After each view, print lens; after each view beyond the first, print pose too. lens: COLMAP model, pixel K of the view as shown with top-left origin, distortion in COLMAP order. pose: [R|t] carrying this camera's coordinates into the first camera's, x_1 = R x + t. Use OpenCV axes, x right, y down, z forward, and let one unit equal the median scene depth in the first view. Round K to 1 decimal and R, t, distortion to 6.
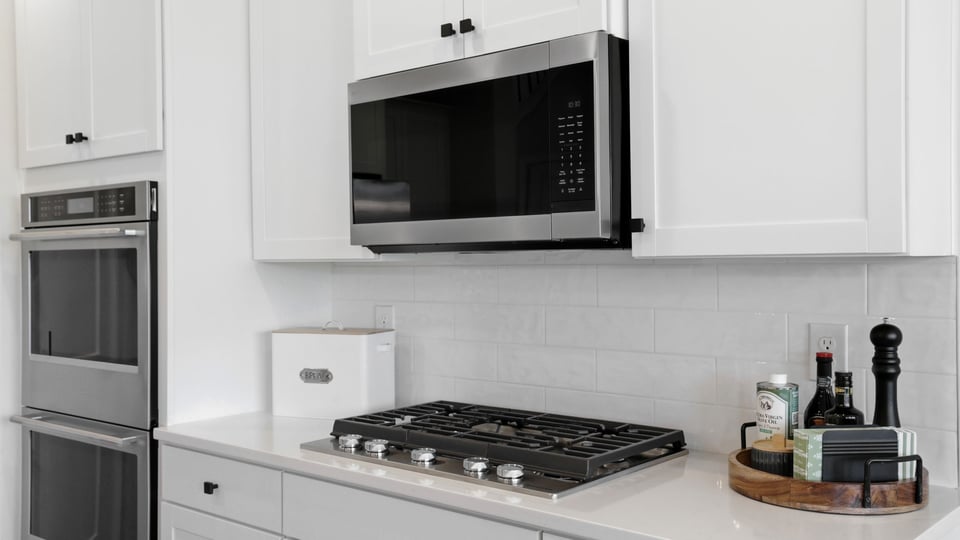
lens RADIAL K [[908.1, 0, 477.8], [0, 908.1, 274.5], [0, 0, 1]] dist [0.067176, 0.000000]
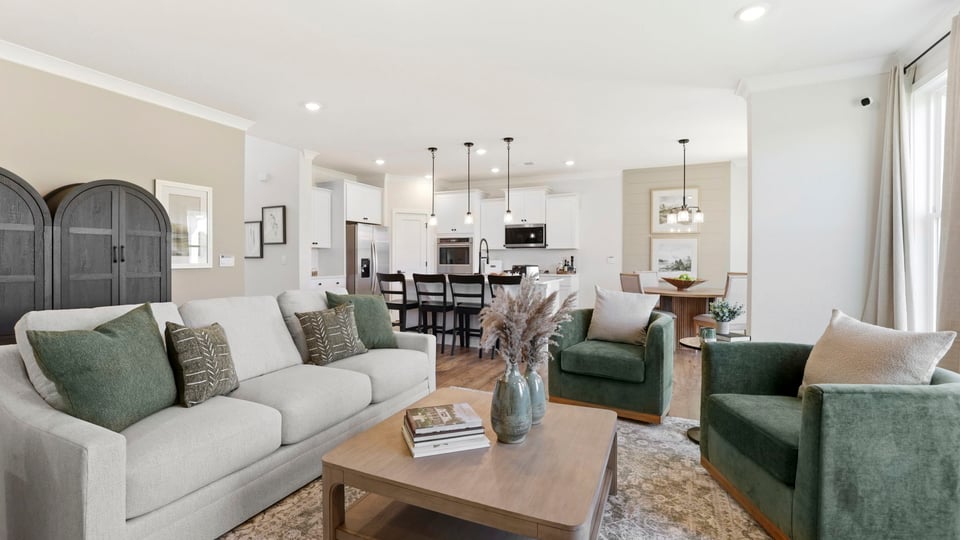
lens RADIAL K [[416.8, 0, 474.6], [0, 416.8, 263.5], [0, 0, 1]] dist [-0.025929, 0.006036]
pose [[0.962487, 0.006682, 0.271246, -1.539334], [-0.004598, 0.999955, -0.008317, 0.155993], [-0.271289, 0.006758, 0.962474, -2.608743]]
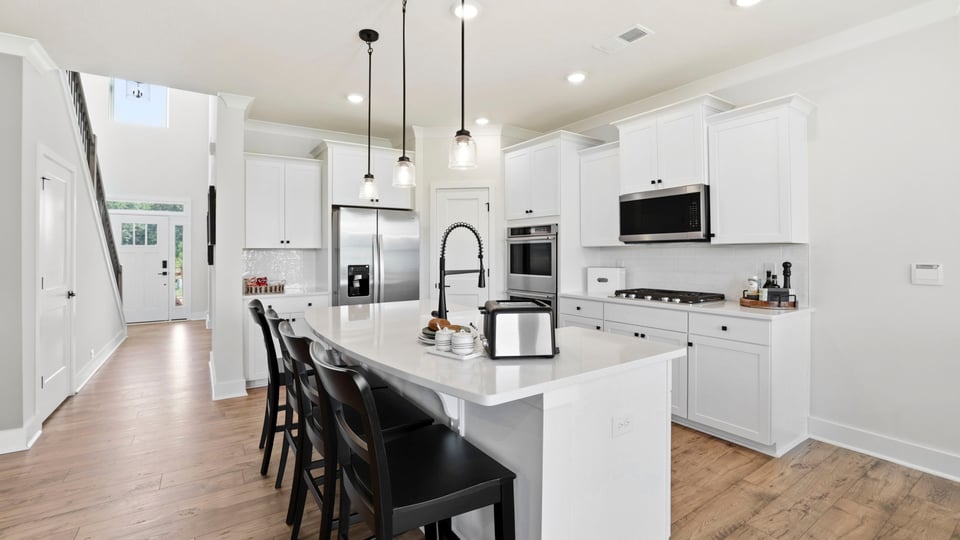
lens RADIAL K [[416.8, 0, 478.6], [0, 416.8, 254.1], [0, 0, 1]] dist [-0.025929, 0.006036]
pose [[0.964147, 0.006441, -0.265289, -0.283096], [-0.010053, 0.999874, -0.012263, 0.050250], [0.265177, 0.014490, 0.964091, -0.835243]]
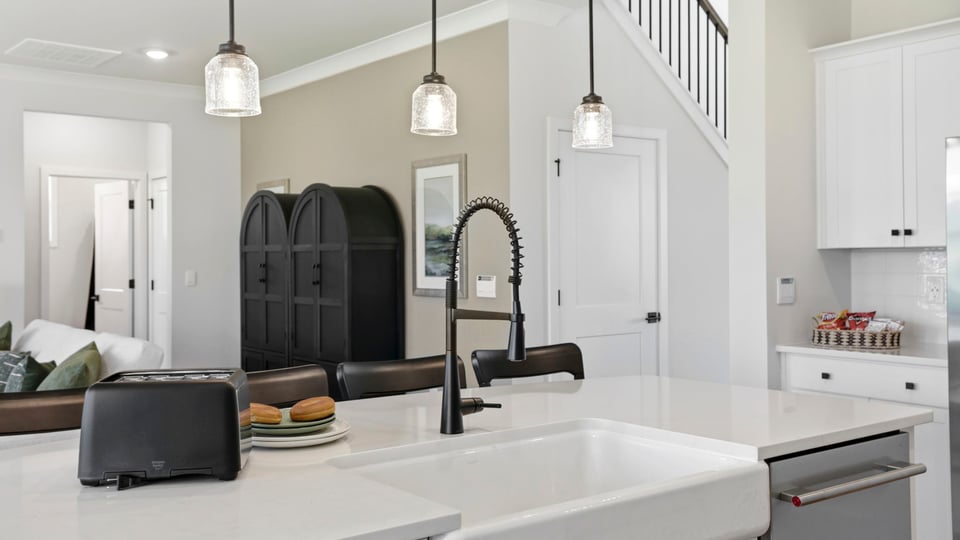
lens RADIAL K [[943.0, 0, 478.6], [0, 943.0, 245.8], [0, 0, 1]] dist [0.025948, 0.000000]
pose [[-0.194665, 0.000350, -0.980870, 0.448088], [-0.009726, 0.999950, 0.002287, 0.003046], [0.980822, 0.009985, -0.194652, 0.499635]]
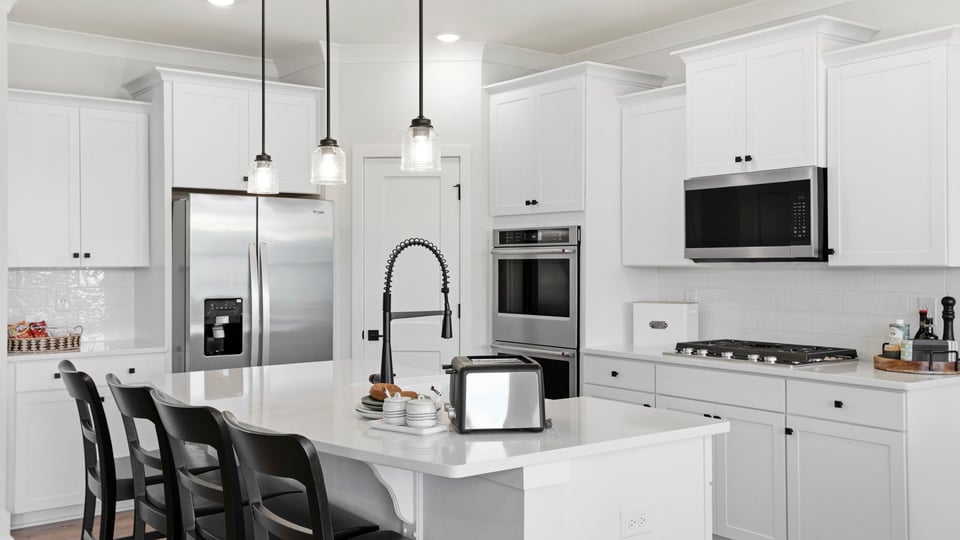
lens RADIAL K [[908.1, 0, 482.4], [0, 908.1, 266.6], [0, 0, 1]] dist [0.067176, 0.000000]
pose [[0.975627, 0.008553, -0.219269, -0.157534], [-0.011149, 0.999882, -0.010607, 0.015734], [0.219153, 0.012793, 0.975607, -1.314303]]
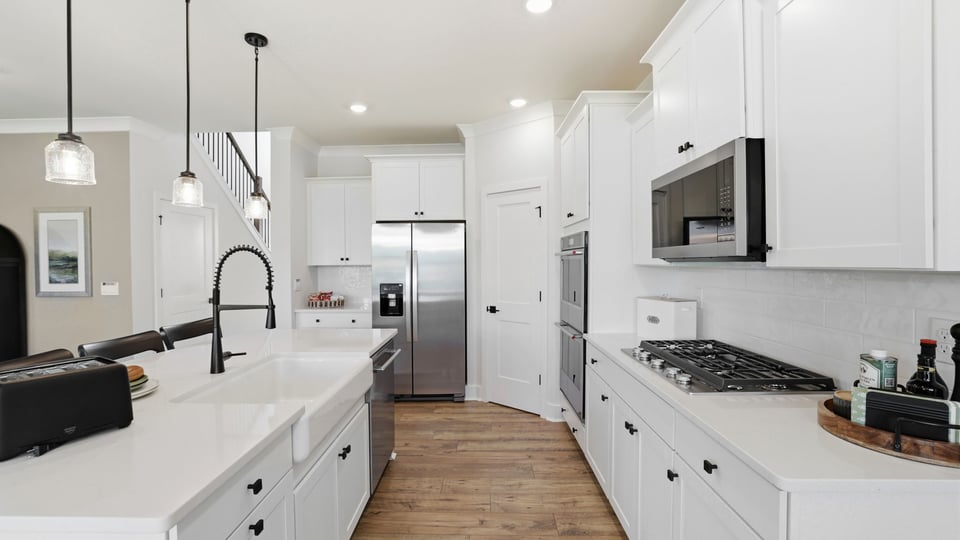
lens RADIAL K [[416.8, 0, 474.8], [0, 416.8, 267.9], [0, 0, 1]] dist [-0.025929, 0.006036]
pose [[0.637682, 0.016976, -0.770113, 0.396957], [-0.013773, 0.999849, 0.010636, -0.017092], [0.770177, 0.003824, 0.637819, 0.099446]]
